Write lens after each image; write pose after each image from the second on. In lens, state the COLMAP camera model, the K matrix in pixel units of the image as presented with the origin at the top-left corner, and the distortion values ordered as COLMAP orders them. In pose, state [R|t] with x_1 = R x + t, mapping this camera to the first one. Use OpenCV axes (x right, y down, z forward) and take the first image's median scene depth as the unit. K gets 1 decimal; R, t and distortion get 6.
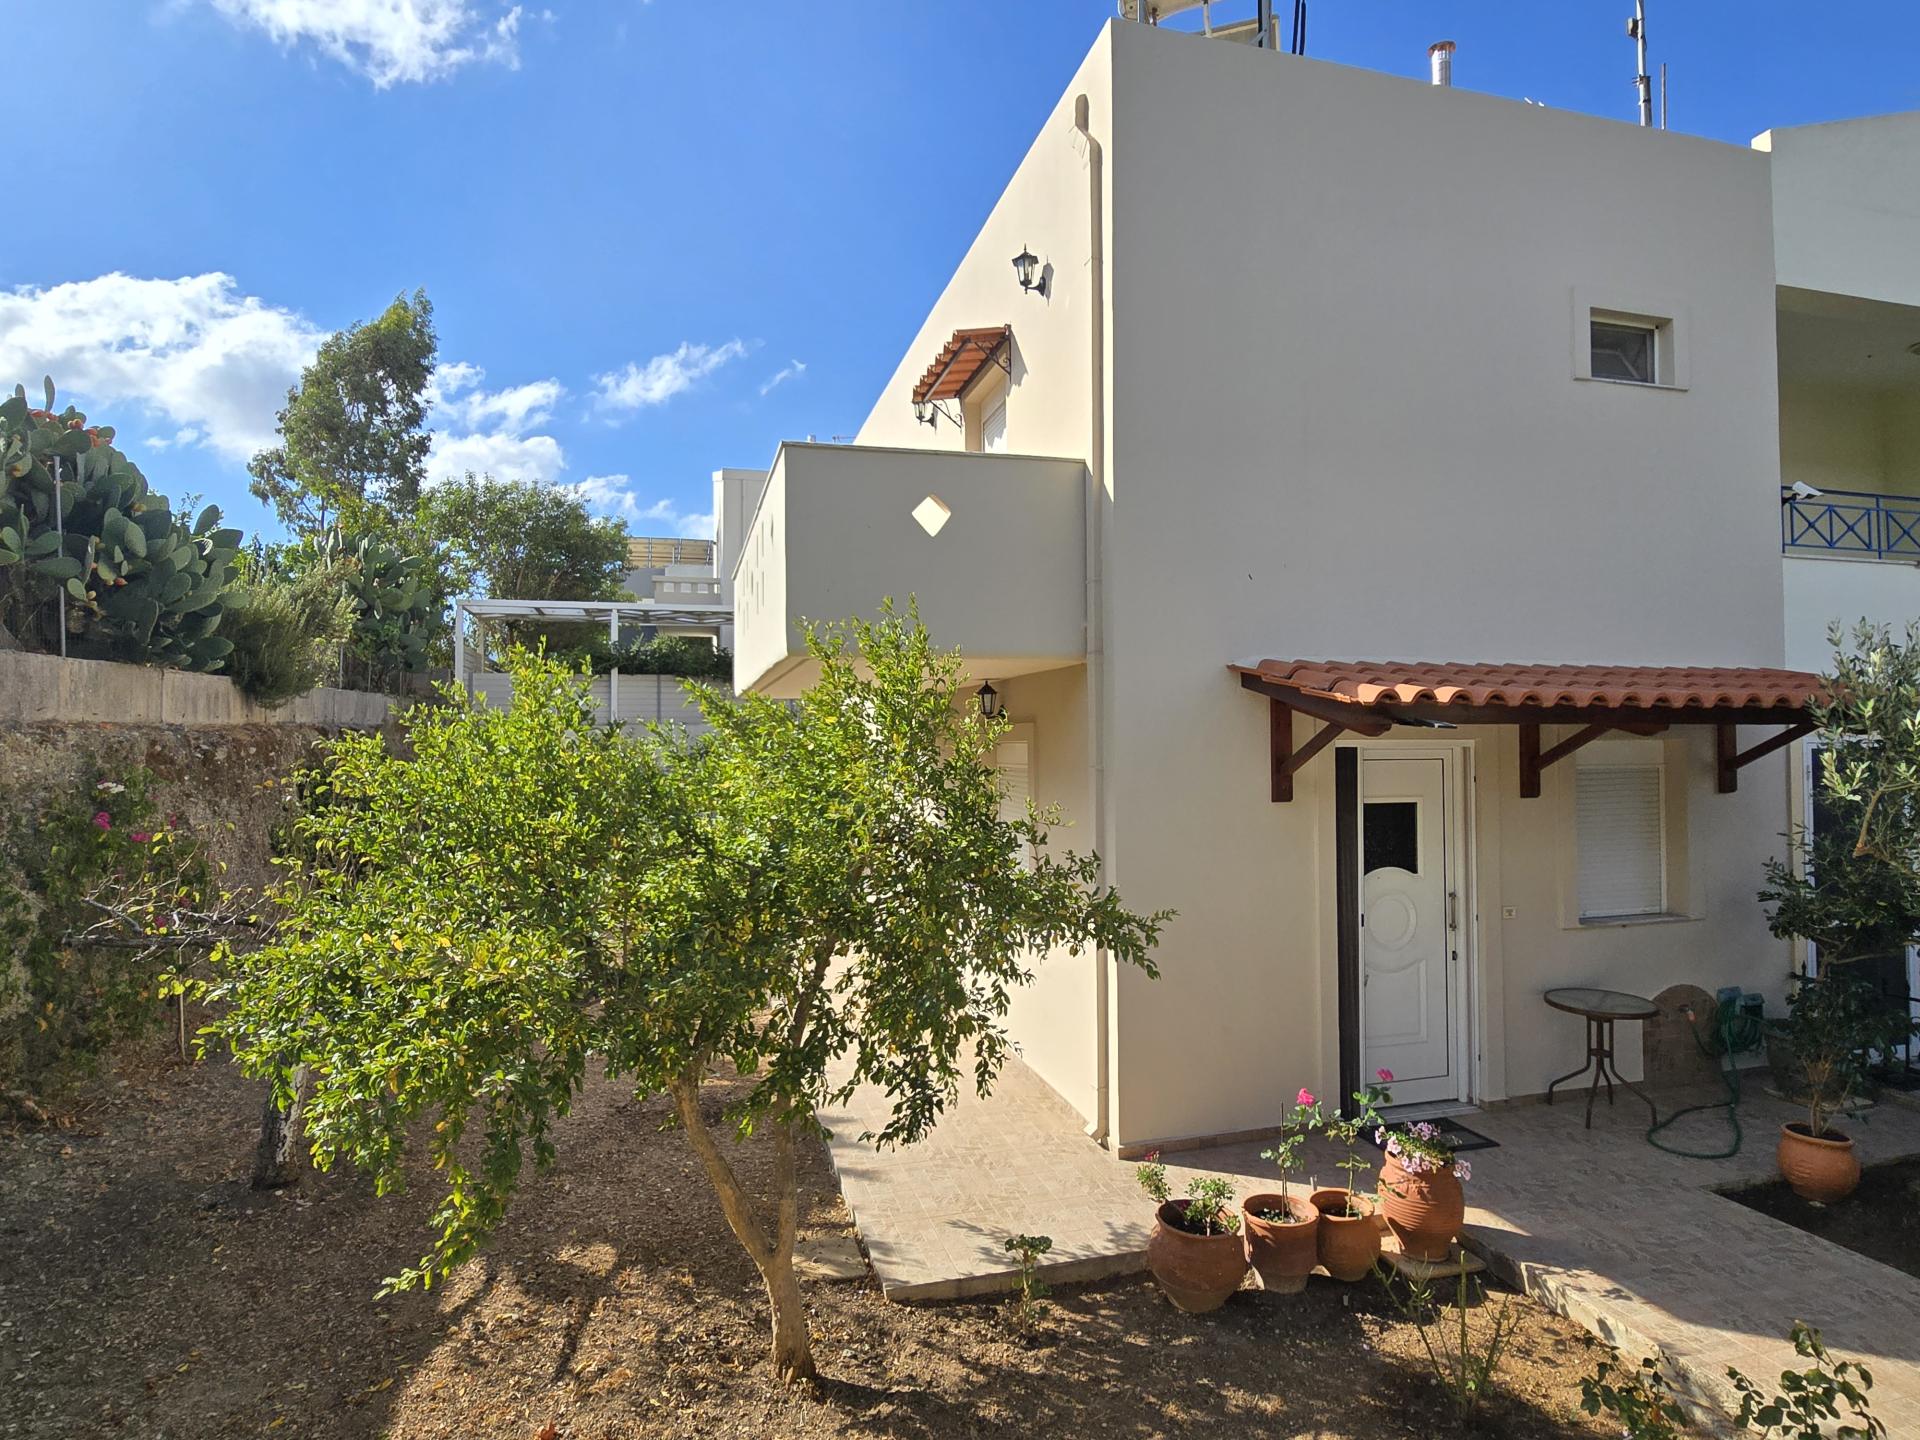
lens RADIAL K [[787.6, 0, 954.9], [0, 787.6, 712.2], [0, 0, 1]] dist [-0.001878, -0.000401]
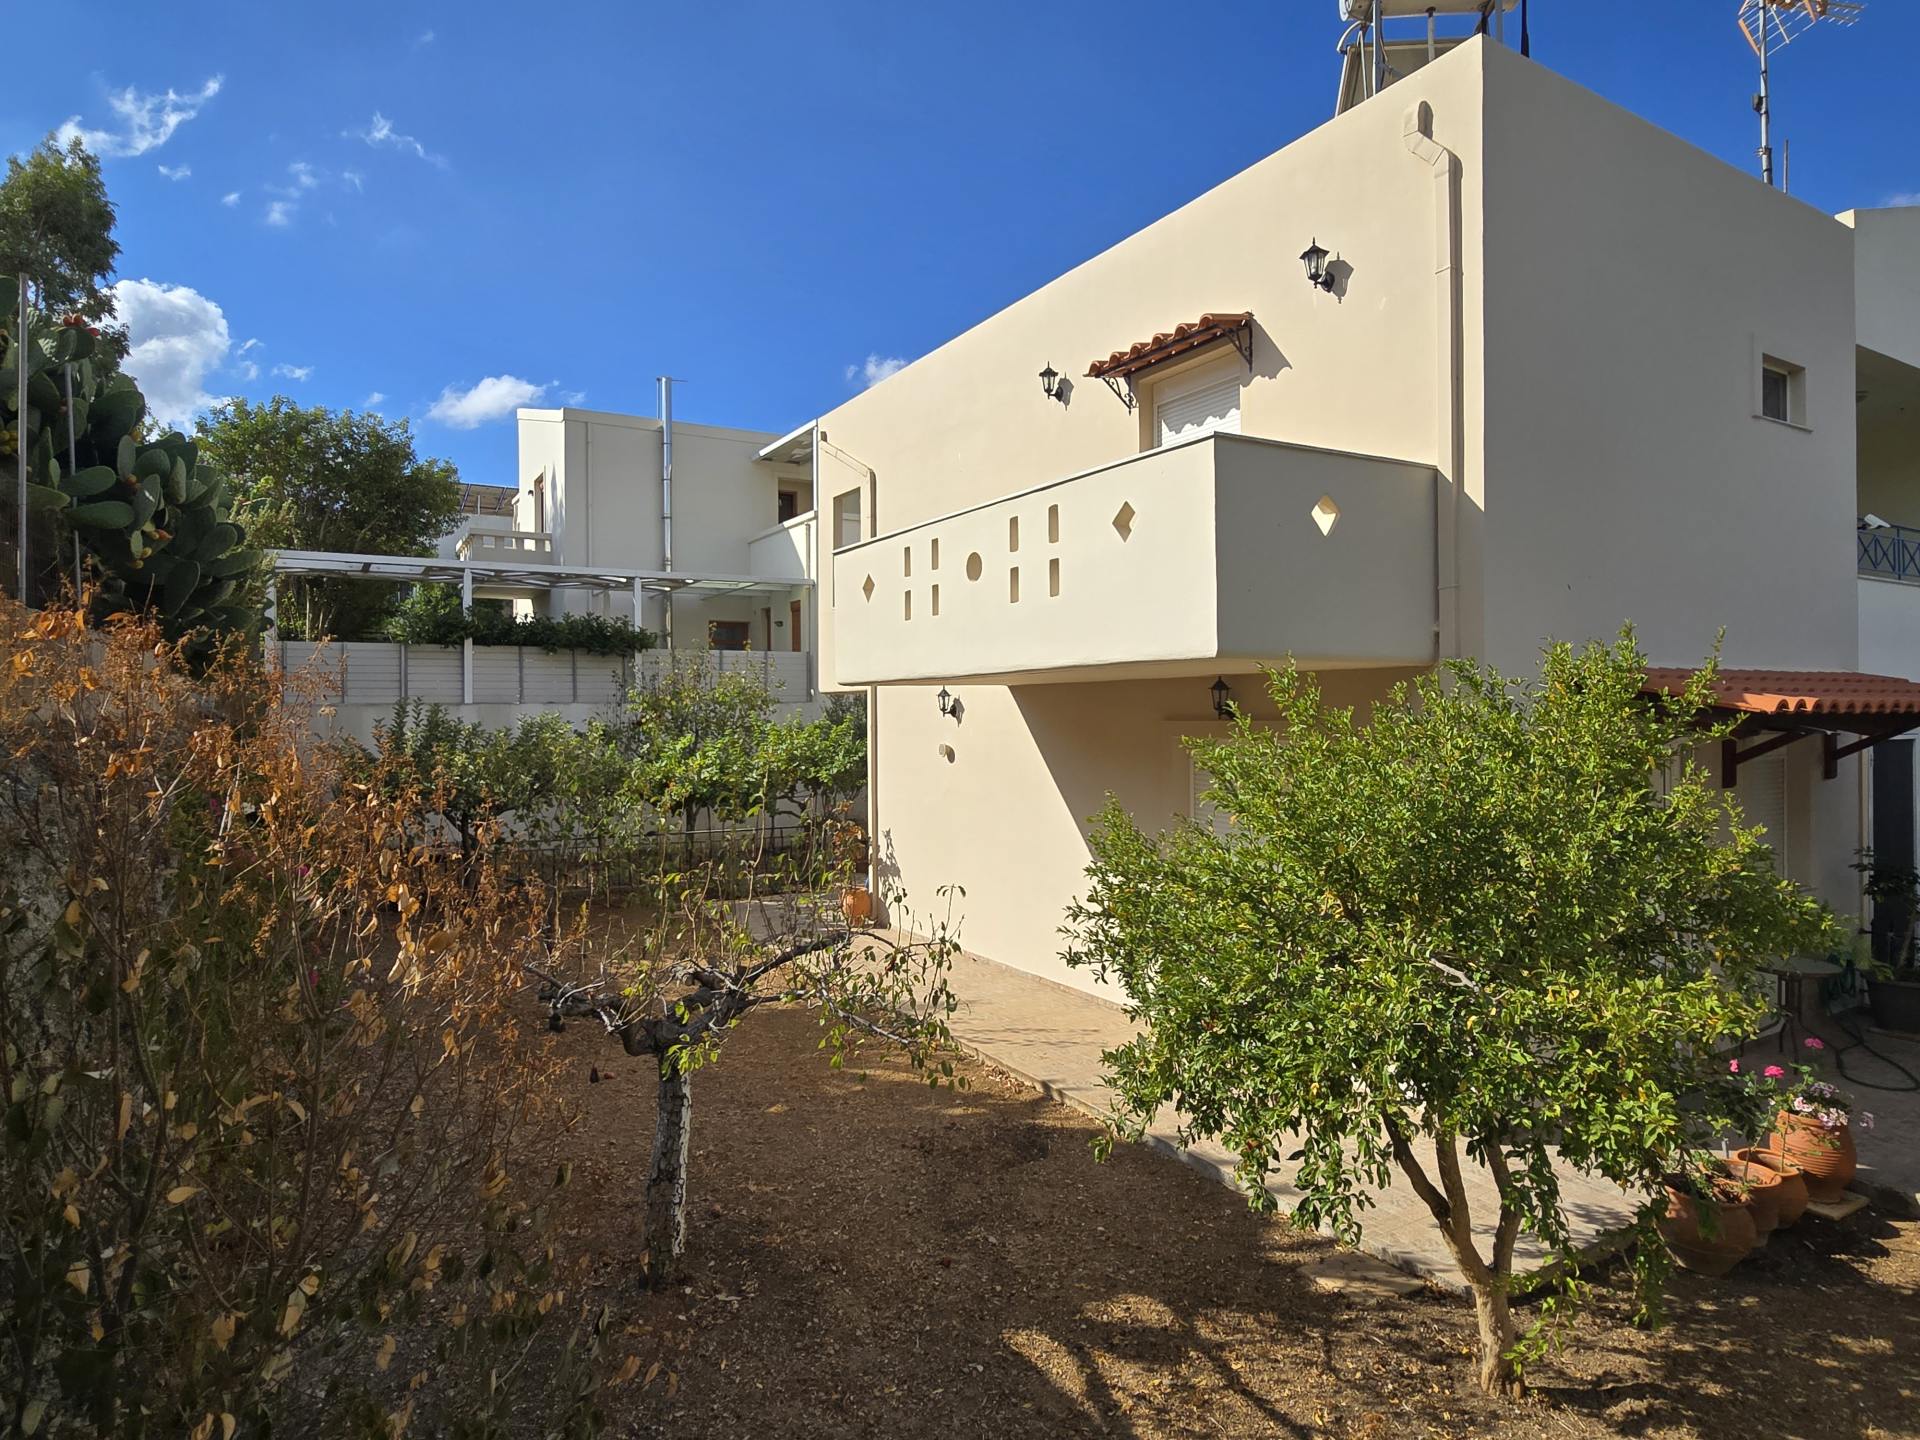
lens RADIAL K [[829.7, 0, 960.4], [0, 829.7, 701.9], [0, 0, 1]] dist [-0.002104, -0.000412]
pose [[0.979019, 0.002937, 0.203750, -0.531809], [-0.006289, 0.999855, 0.015802, -0.023542], [-0.203674, -0.016752, 0.978895, 0.059102]]
